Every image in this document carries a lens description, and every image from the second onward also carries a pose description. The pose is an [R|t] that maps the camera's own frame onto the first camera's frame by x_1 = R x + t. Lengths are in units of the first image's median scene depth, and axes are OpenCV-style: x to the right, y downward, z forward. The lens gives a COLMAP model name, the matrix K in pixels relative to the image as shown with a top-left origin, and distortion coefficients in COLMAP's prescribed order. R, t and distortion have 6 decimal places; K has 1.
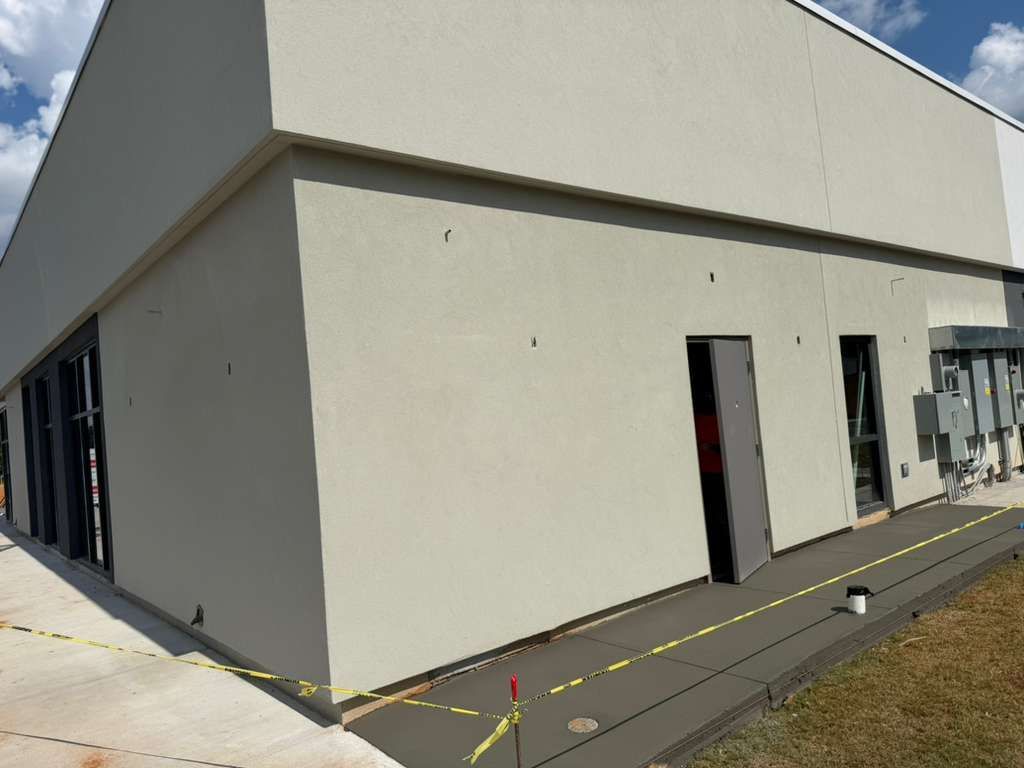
lens RADIAL K [[722.5, 0, 508.5], [0, 722.5, 391.7], [0, 0, 1]] dist [0.070987, -0.076718]
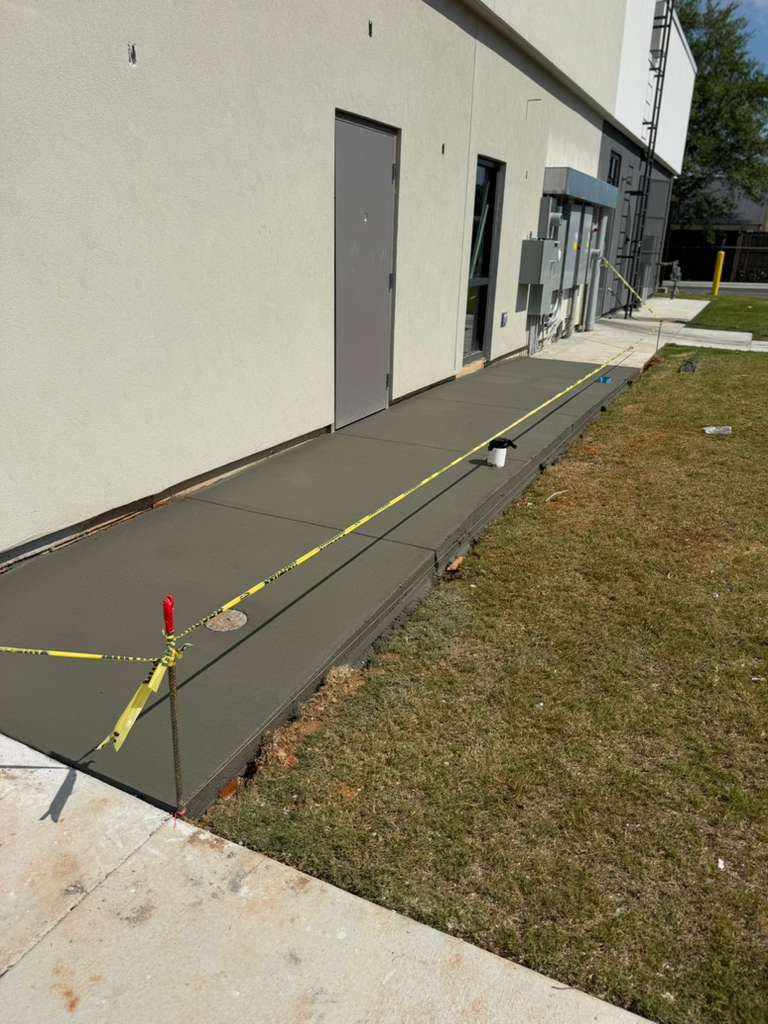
lens RADIAL K [[715.6, 0, 377.4], [0, 715.6, 507.9], [0, 0, 1]] dist [0.086540, -0.130094]
pose [[0.907608, -0.034936, 0.418363, -0.047240], [-0.119796, 0.933547, 0.337846, 0.060746], [-0.402364, -0.356750, 0.843109, 0.270645]]
